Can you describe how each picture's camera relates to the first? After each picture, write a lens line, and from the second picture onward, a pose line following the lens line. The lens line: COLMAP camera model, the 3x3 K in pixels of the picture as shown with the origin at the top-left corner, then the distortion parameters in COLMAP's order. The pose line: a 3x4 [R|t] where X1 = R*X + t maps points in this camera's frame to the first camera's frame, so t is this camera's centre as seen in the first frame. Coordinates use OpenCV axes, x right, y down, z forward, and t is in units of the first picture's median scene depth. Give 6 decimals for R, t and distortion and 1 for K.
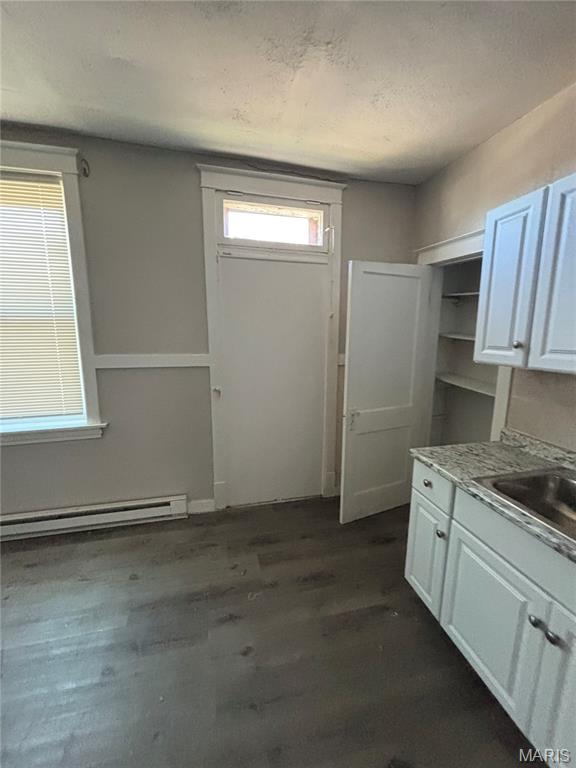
lens RADIAL K [[312.1, 0, 286.1], [0, 312.1, 384.5], [0, 0, 1]] dist [0.002954, 0.001286]
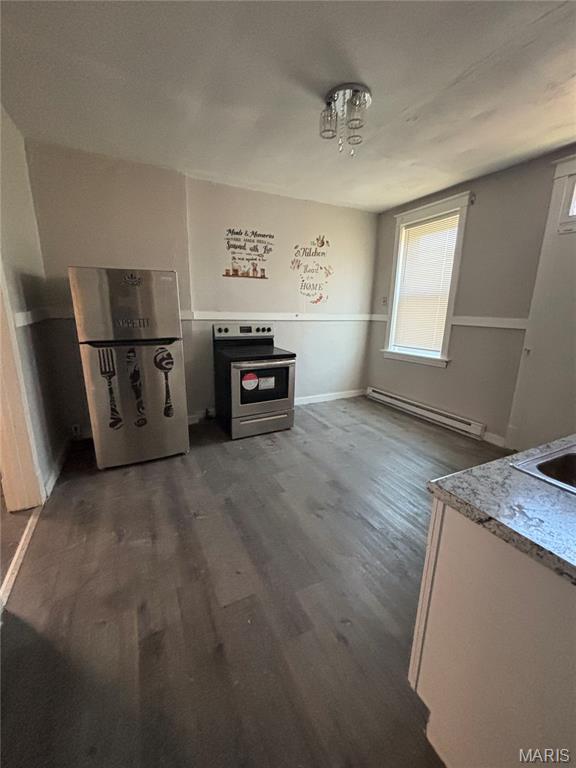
lens RADIAL K [[312.1, 0, 286.1], [0, 312.1, 382.4], [0, 0, 1]] dist [0.002954, 0.001286]
pose [[0.219123, 0.229809, -0.948247, 0.830099], [-0.175495, 0.965299, 0.193388, 0.077627], [0.959785, 0.124036, 0.251849, -0.206740]]
